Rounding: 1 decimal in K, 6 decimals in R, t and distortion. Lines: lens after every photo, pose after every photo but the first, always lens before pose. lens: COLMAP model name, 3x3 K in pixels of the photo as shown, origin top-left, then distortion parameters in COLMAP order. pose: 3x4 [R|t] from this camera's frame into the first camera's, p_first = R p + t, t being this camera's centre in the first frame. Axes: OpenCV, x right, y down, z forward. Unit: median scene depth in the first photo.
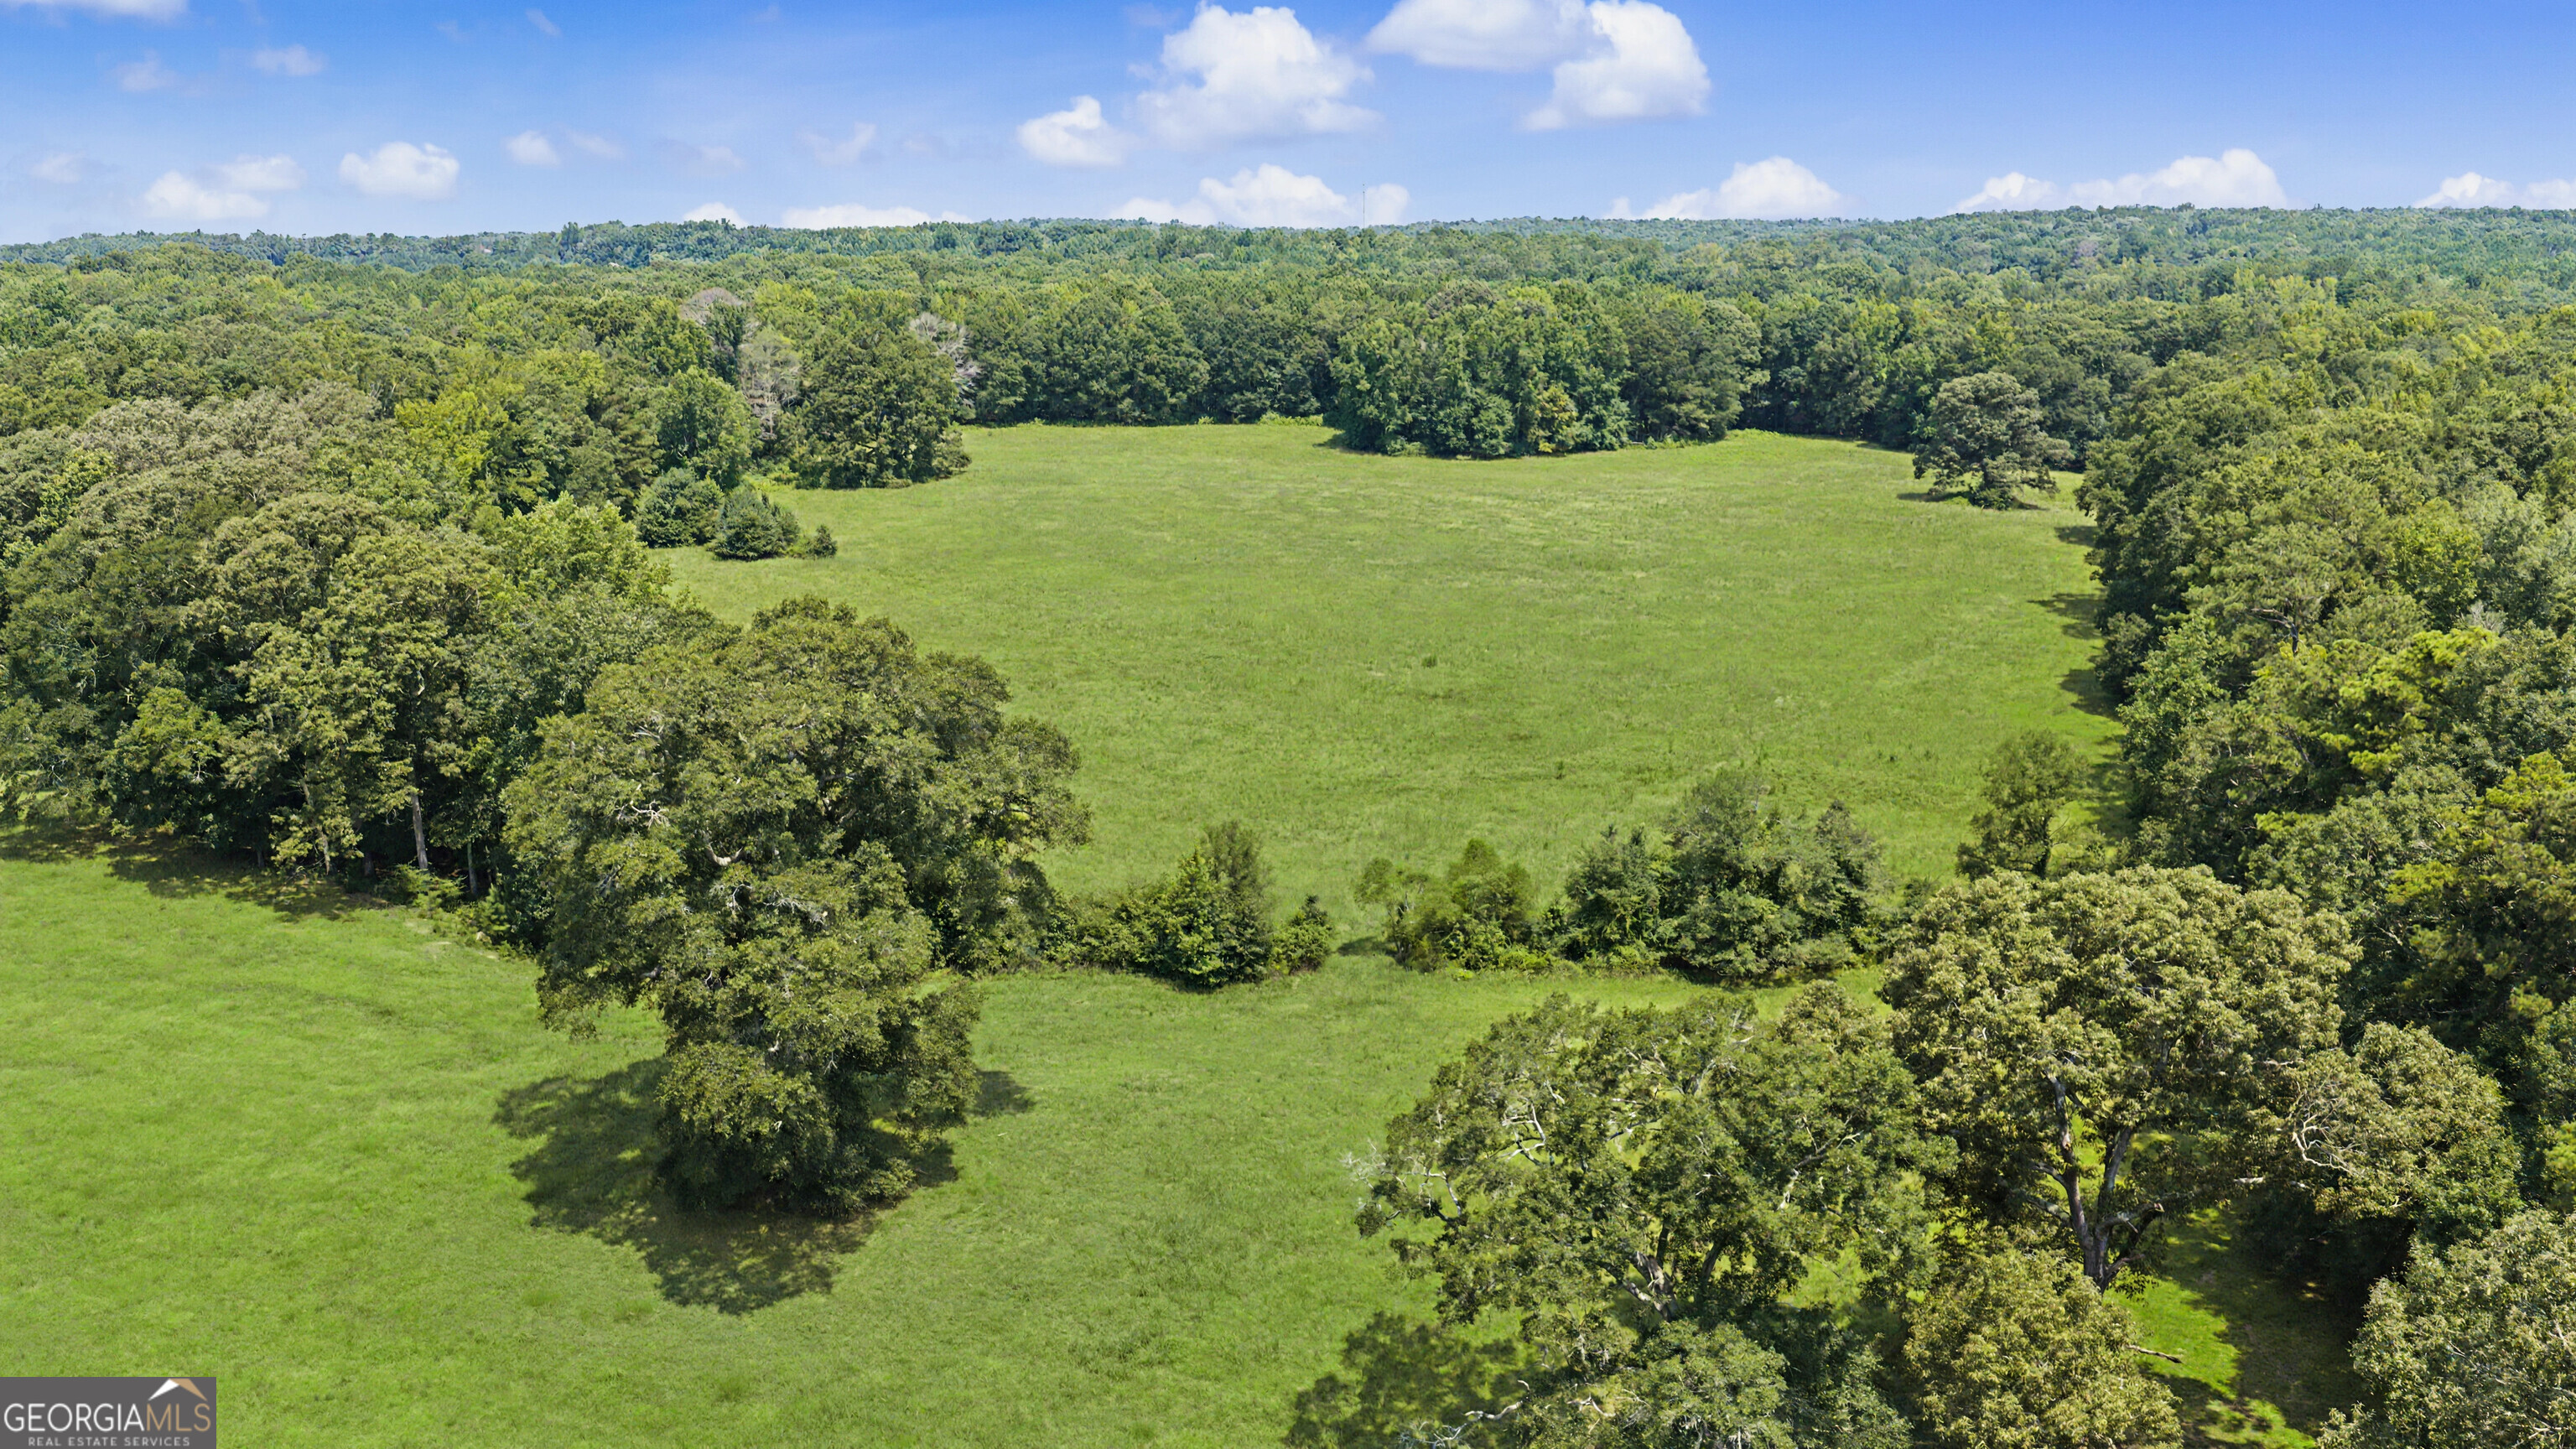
lens RADIAL K [[2131.4, 0, 1276.3], [0, 2131.4, 729.4], [0, 0, 1]] dist [0.027221, -0.060635]
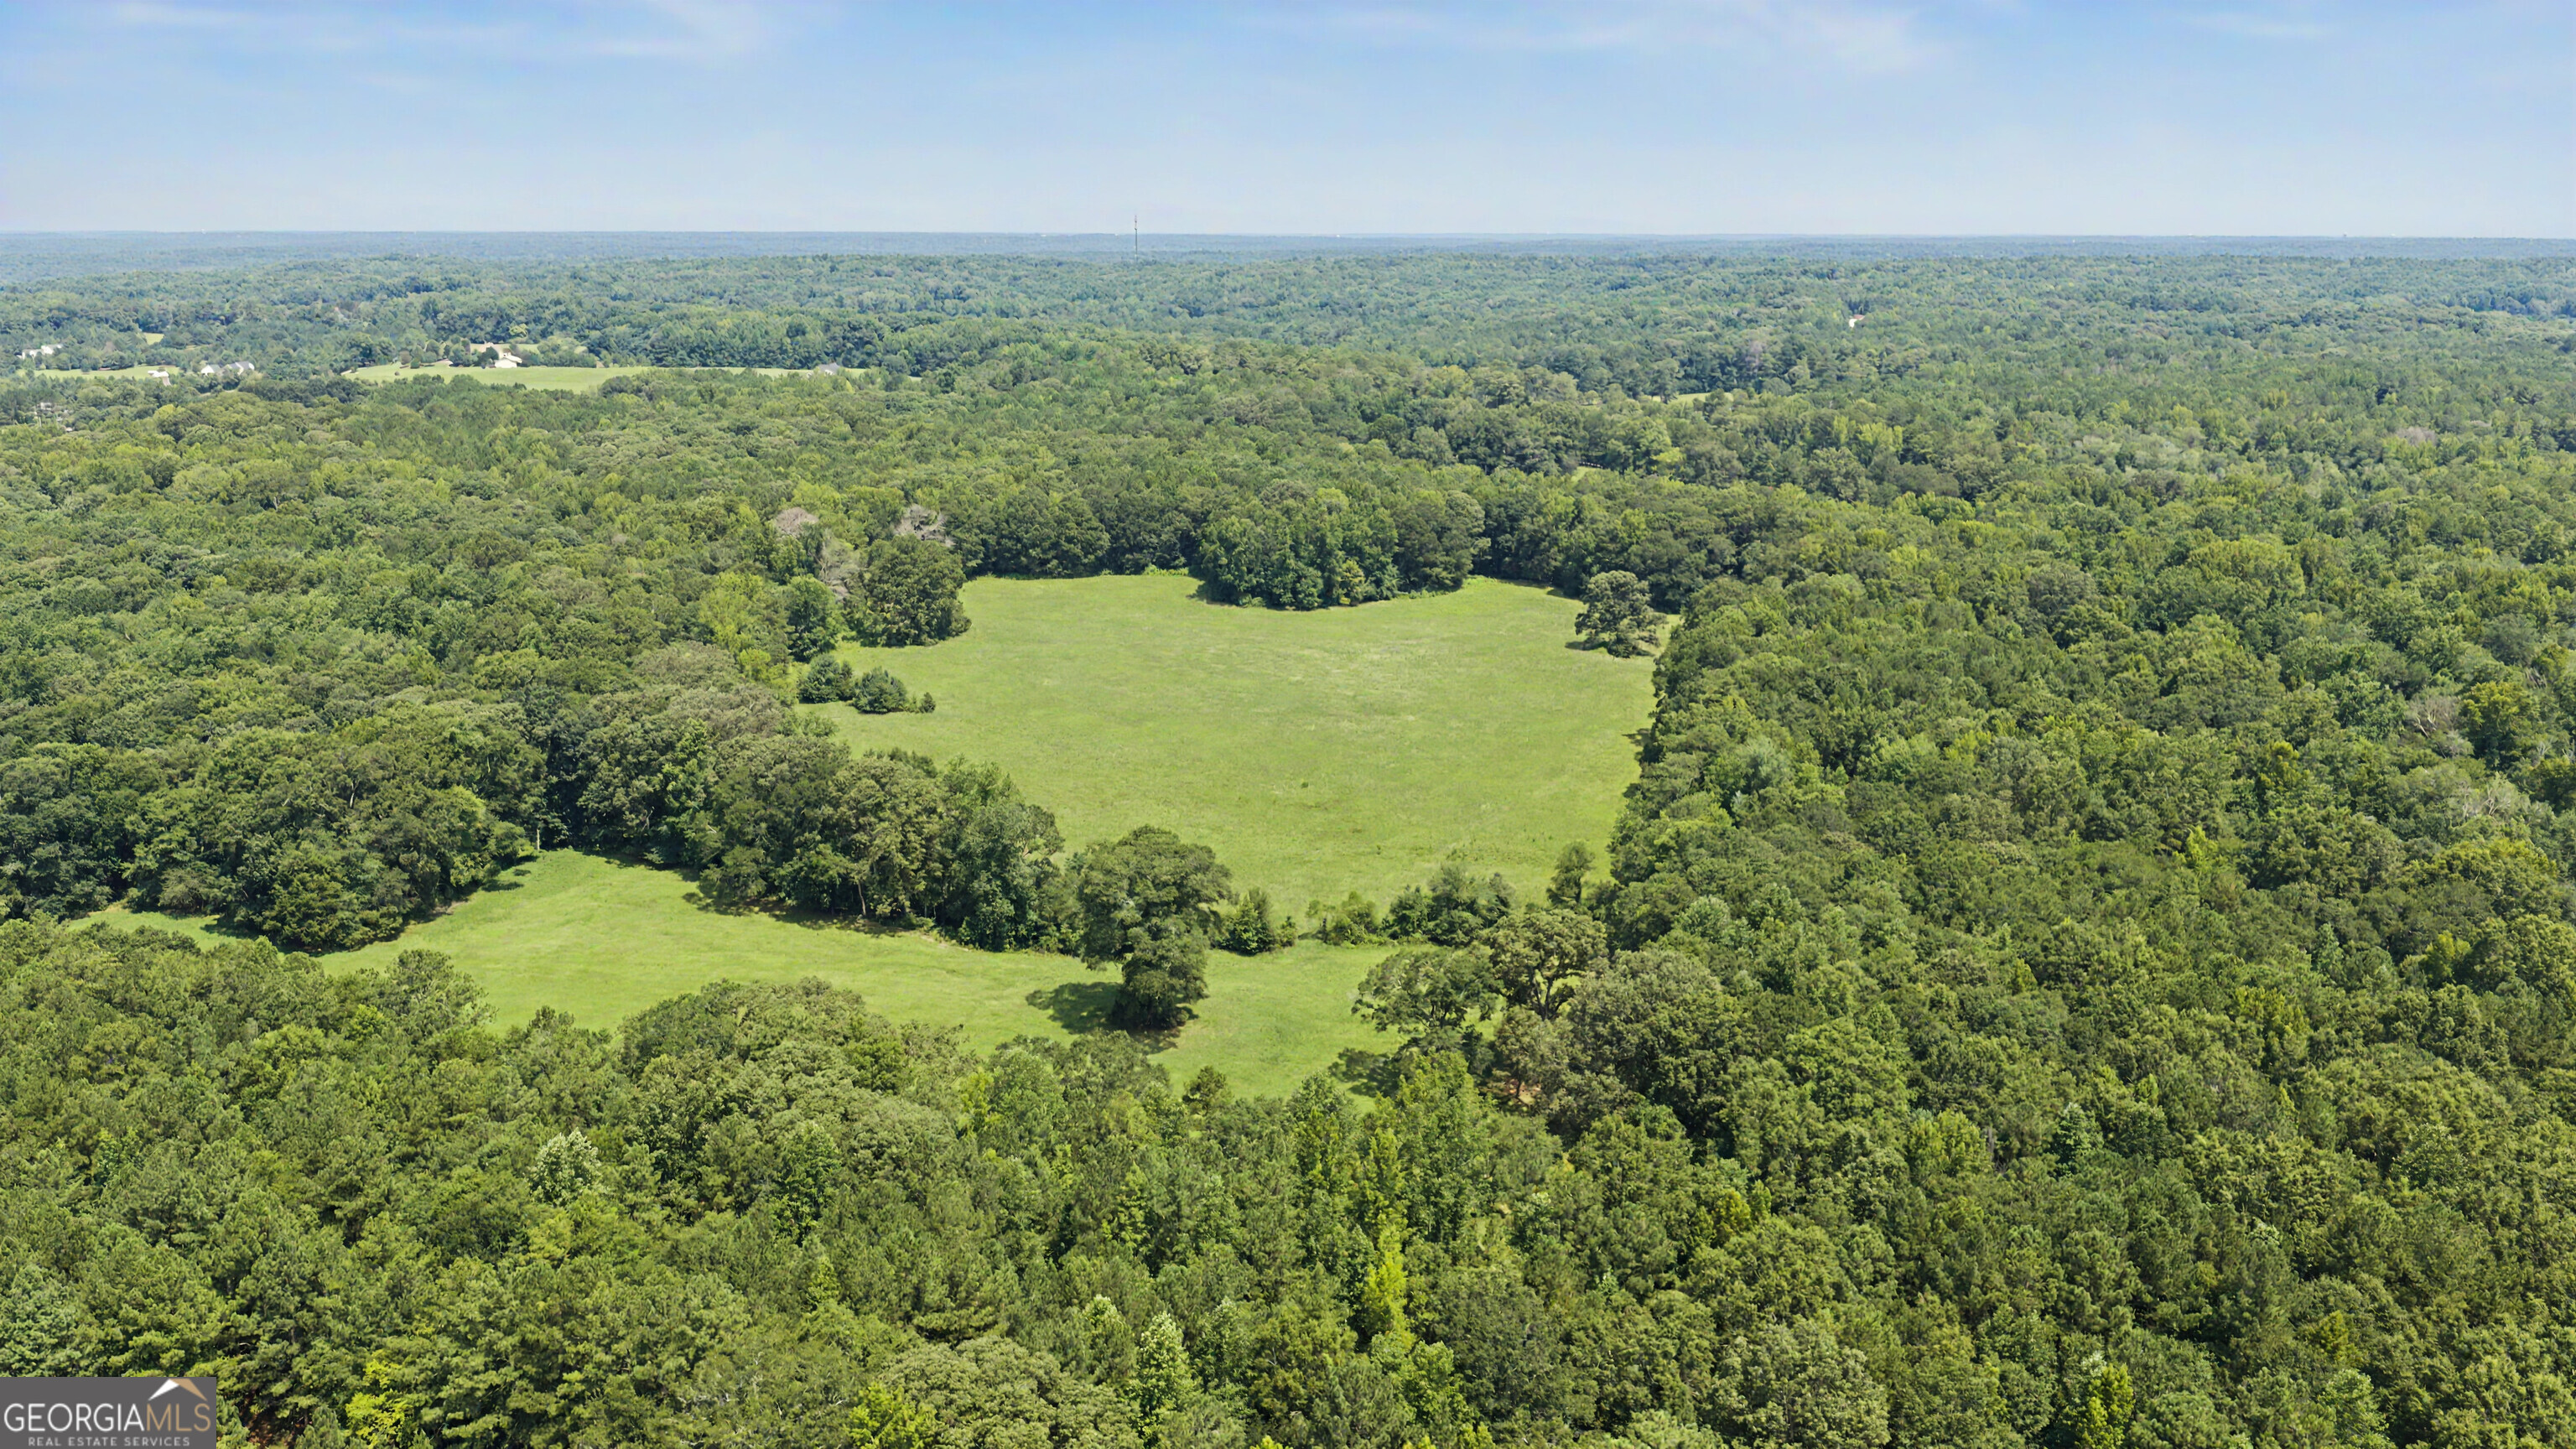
lens RADIAL K [[2131.4, 0, 1293.0], [0, 2131.4, 718.9], [0, 0, 1]] dist [0.027221, -0.060635]
pose [[0.992660, -0.016035, 0.119867, -0.092701], [0.015883, 0.999871, 0.002223, -0.053345], [-0.119887, -0.000302, 0.992787, -0.496756]]
